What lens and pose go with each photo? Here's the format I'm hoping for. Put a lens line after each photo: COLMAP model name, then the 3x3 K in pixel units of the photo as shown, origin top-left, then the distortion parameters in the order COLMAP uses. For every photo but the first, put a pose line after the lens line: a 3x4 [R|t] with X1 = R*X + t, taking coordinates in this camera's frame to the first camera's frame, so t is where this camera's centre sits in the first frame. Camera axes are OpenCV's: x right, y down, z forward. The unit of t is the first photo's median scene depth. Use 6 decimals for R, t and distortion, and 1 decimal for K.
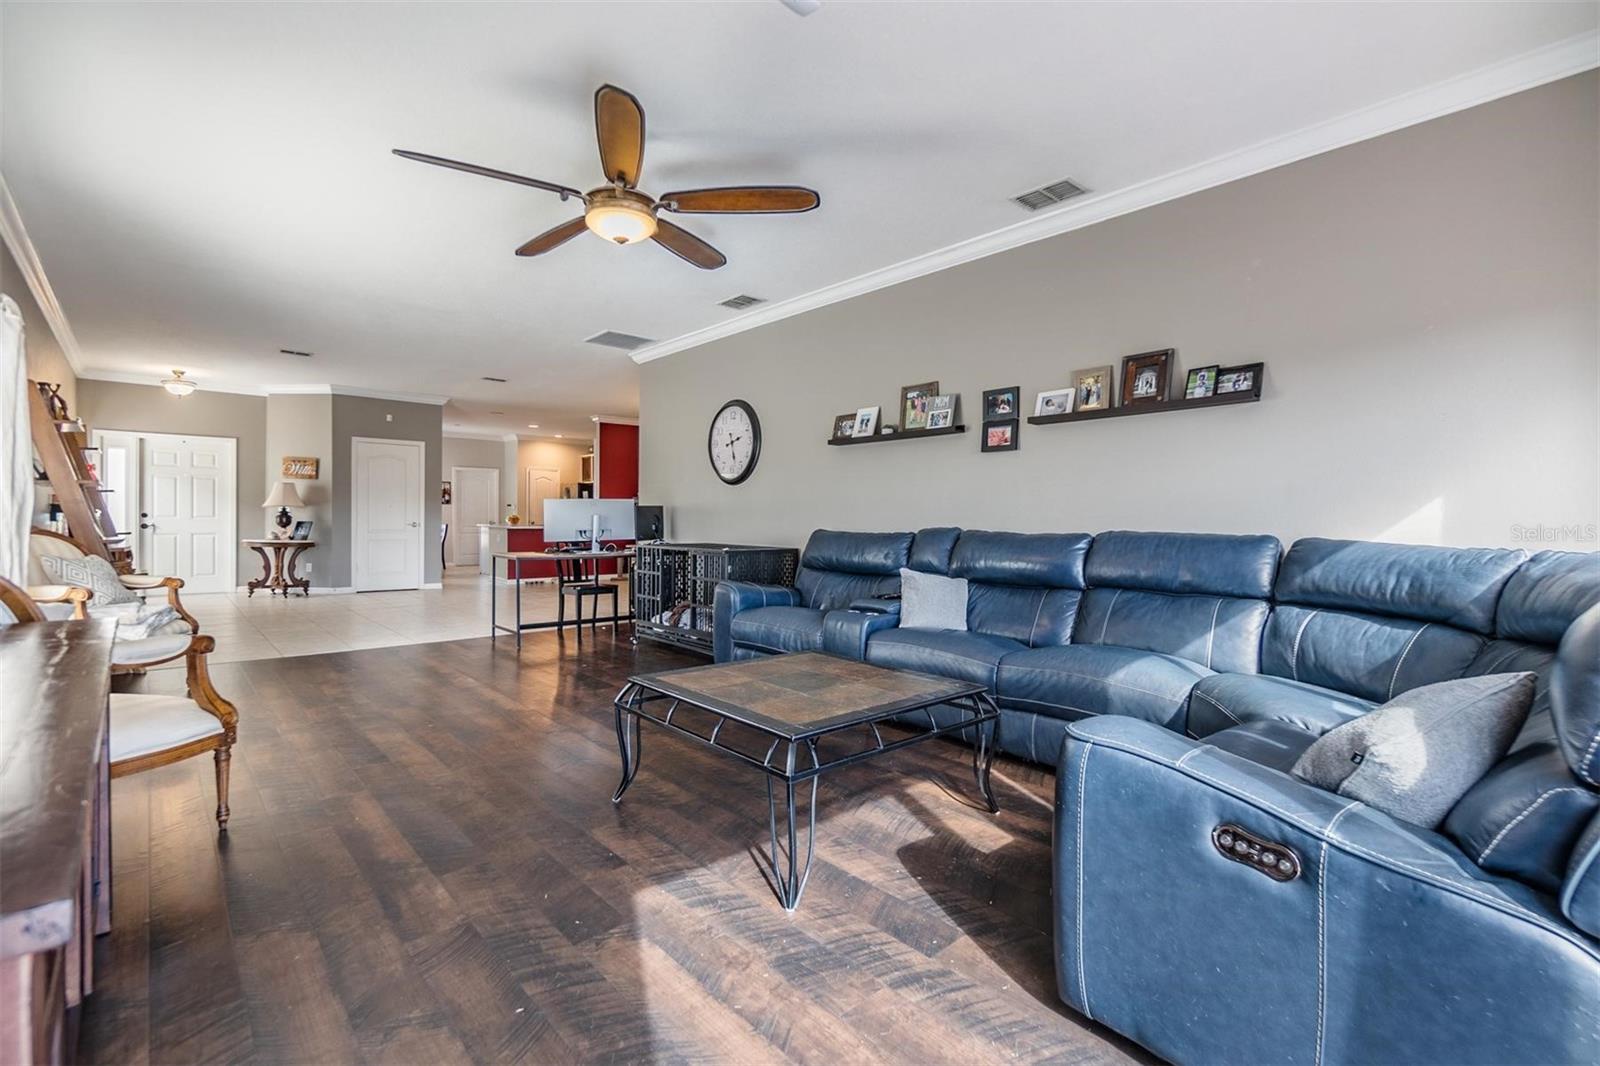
lens RADIAL K [[695.5, 0, 812.3], [0, 695.5, 535.0], [0, 0, 1]] dist [-0.002436, -0.000523]
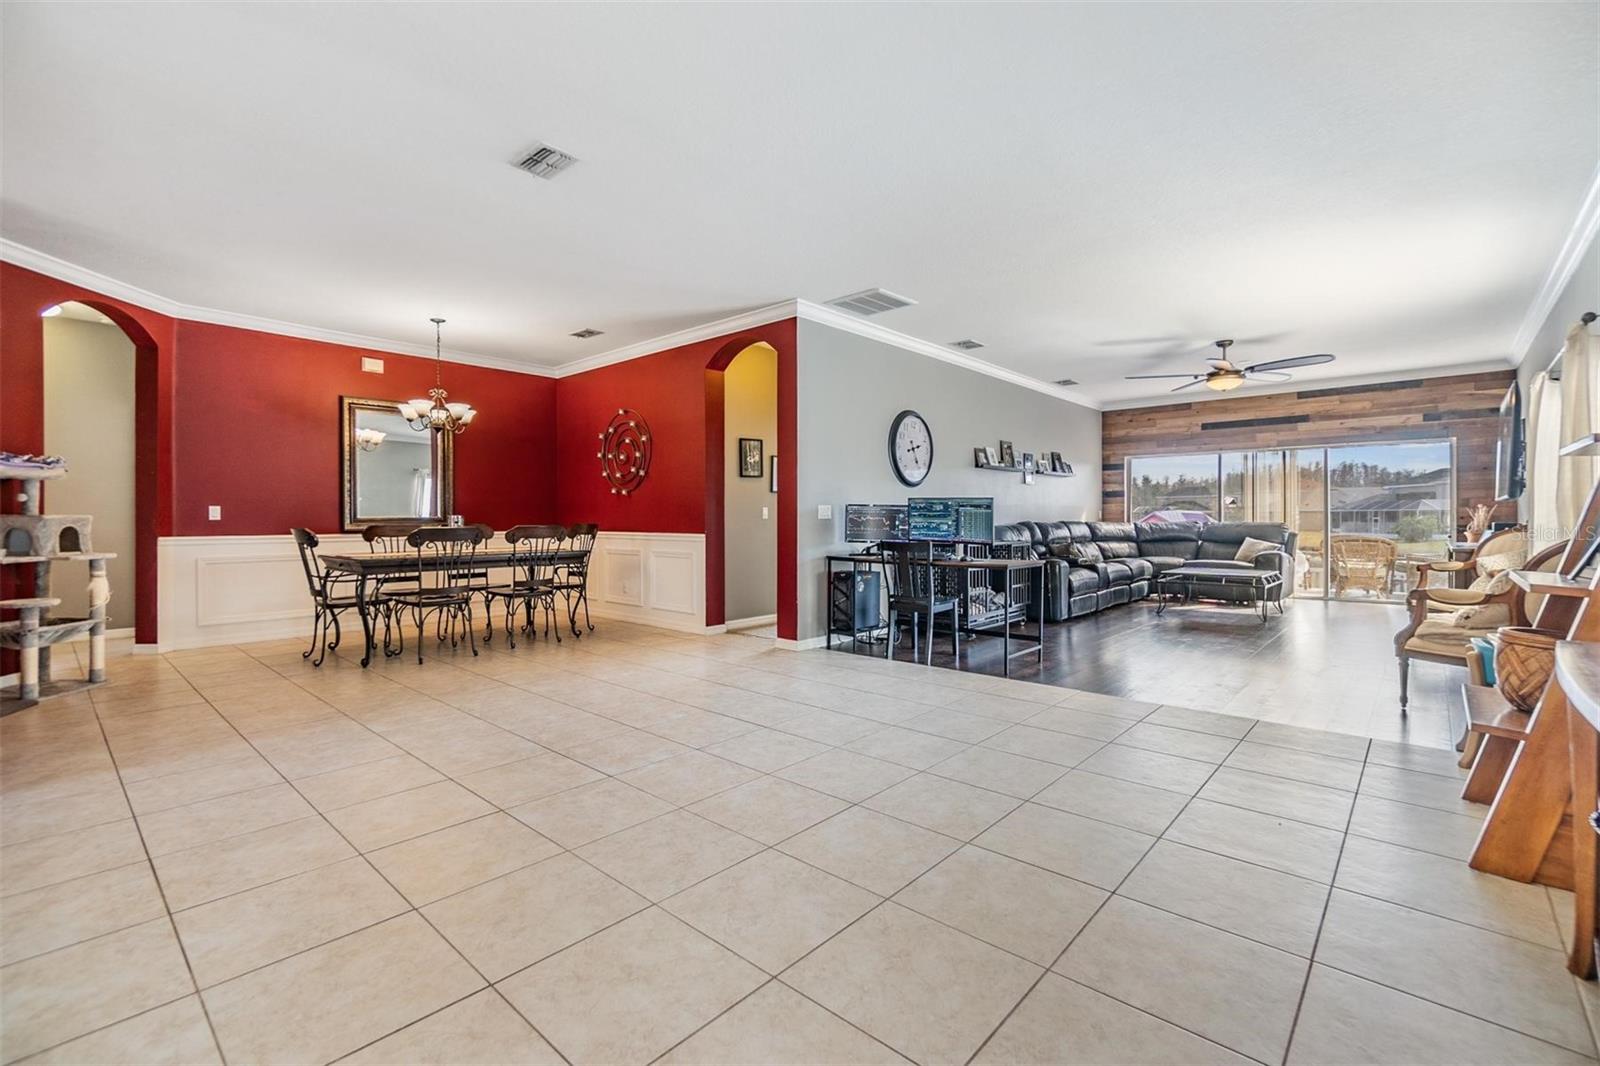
lens RADIAL K [[695.5, 0, 777.5], [0, 695.5, 517.0], [0, 0, 1]] dist [-0.002436, -0.000523]
pose [[-0.053820, -0.008176, 0.998517, -0.826843], [0.023126, 0.999688, 0.009433, -0.027674], [-0.998283, 0.023599, -0.053614, 0.874224]]
